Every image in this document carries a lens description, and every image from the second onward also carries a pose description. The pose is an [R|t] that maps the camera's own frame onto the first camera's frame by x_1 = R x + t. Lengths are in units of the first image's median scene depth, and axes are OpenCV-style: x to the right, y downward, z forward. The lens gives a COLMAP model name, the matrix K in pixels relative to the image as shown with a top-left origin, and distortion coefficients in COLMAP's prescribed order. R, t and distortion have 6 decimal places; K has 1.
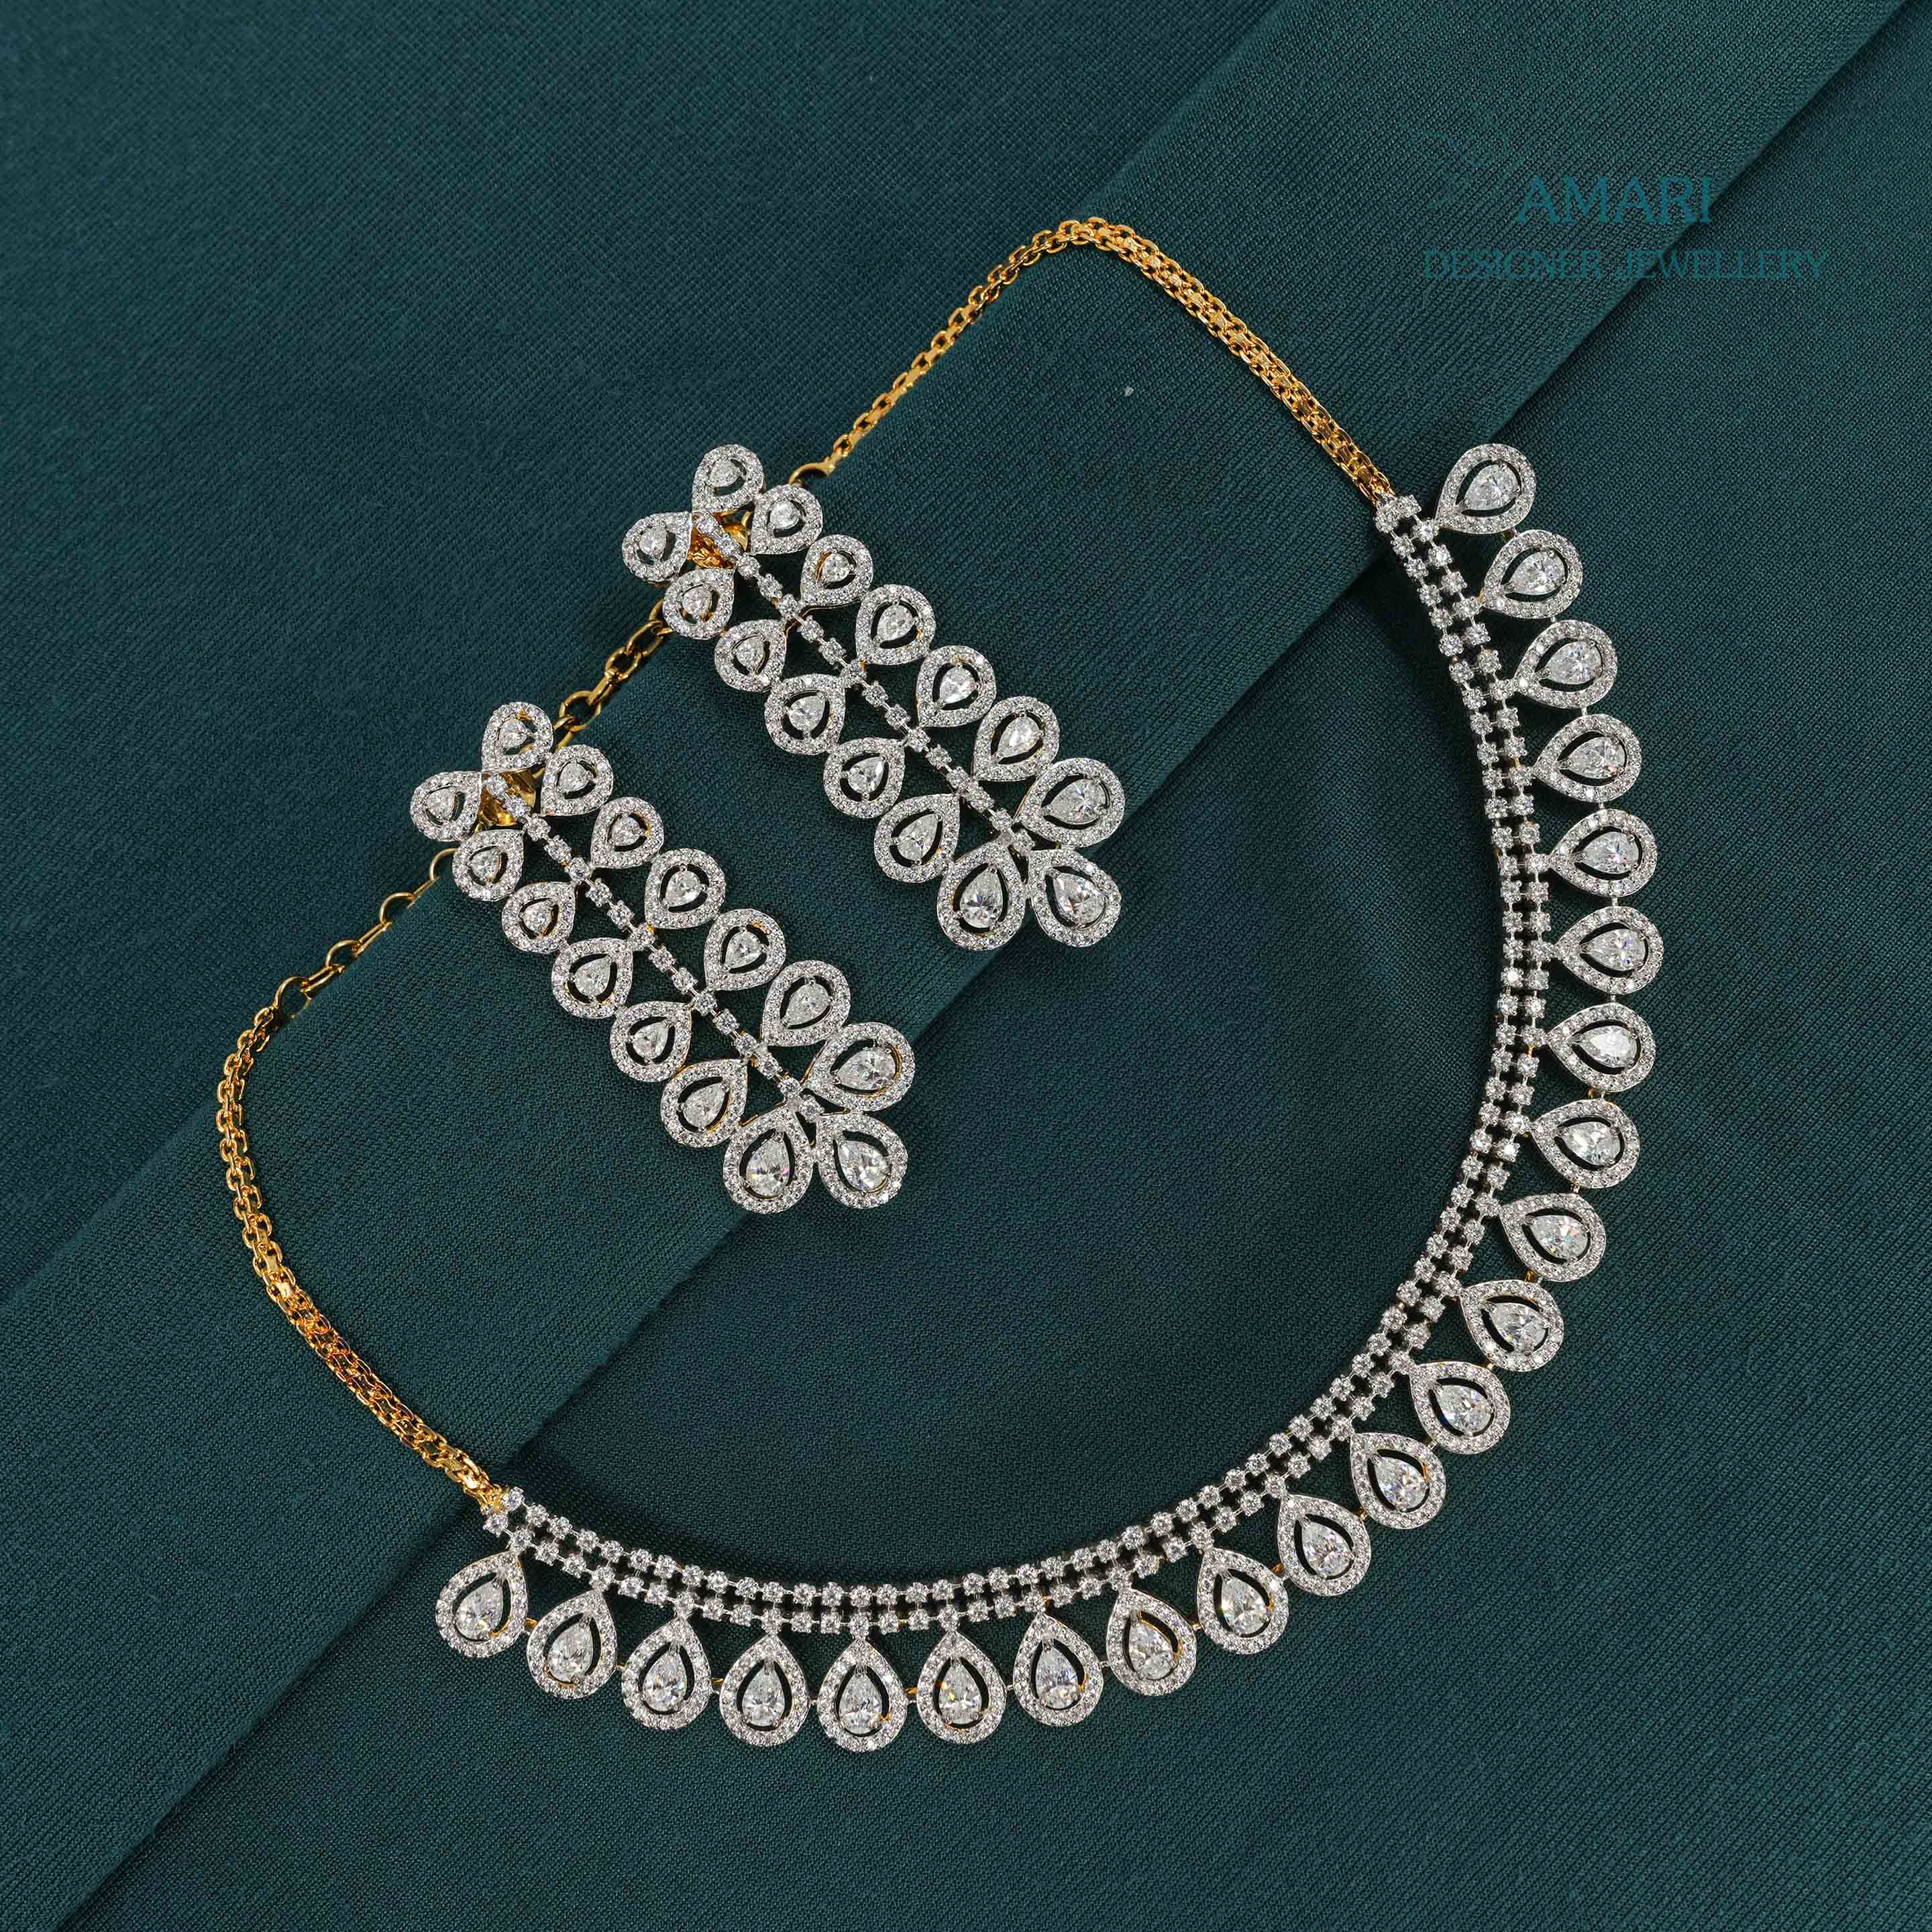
lens RADIAL K [[2457.3, 0, 916.5], [0, 2457.3, 958.2], [0, 0, 1]] dist [0.000594, 0.000000]
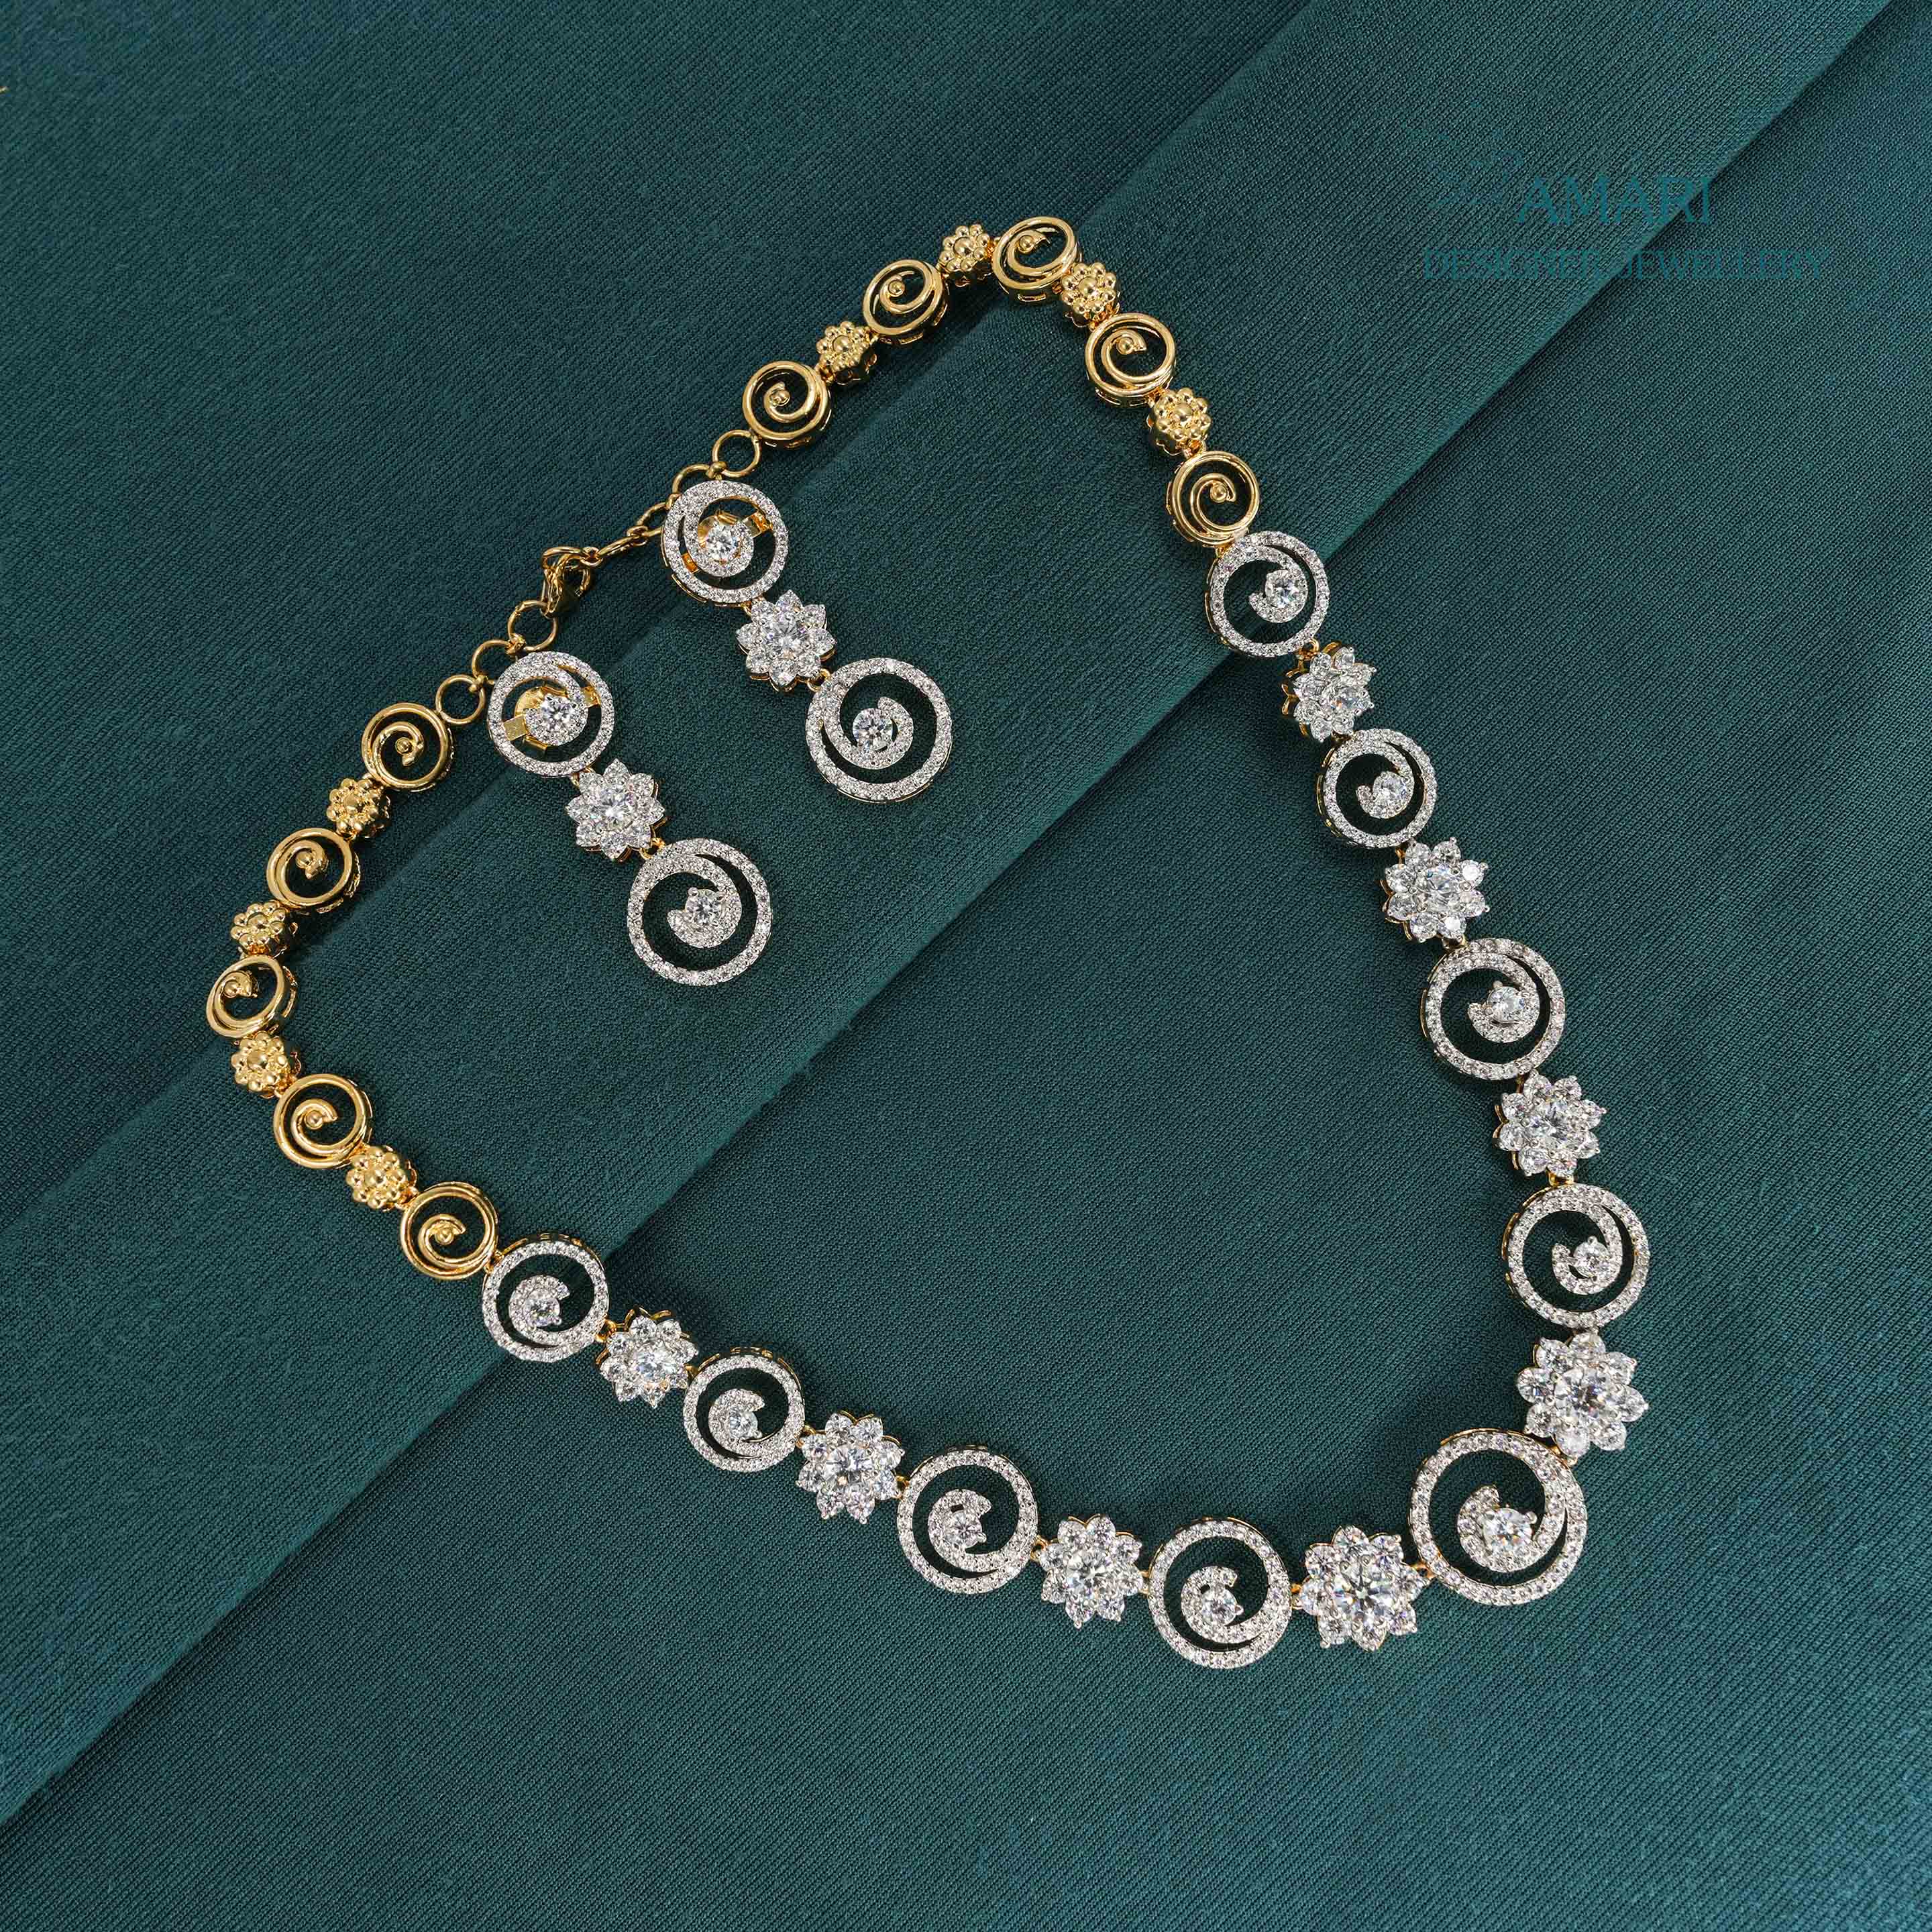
lens RADIAL K [[1862.1, 0, 975.8], [0, 1862.1, 970.7], [0, 0, 1]] dist [-0.033313, 0.000000]
pose [[0.999419, 0.033203, -0.007695, -0.007267], [-0.032562, 0.996859, 0.072196, 0.018097], [0.010068, -0.071904, 0.997361, 0.186169]]
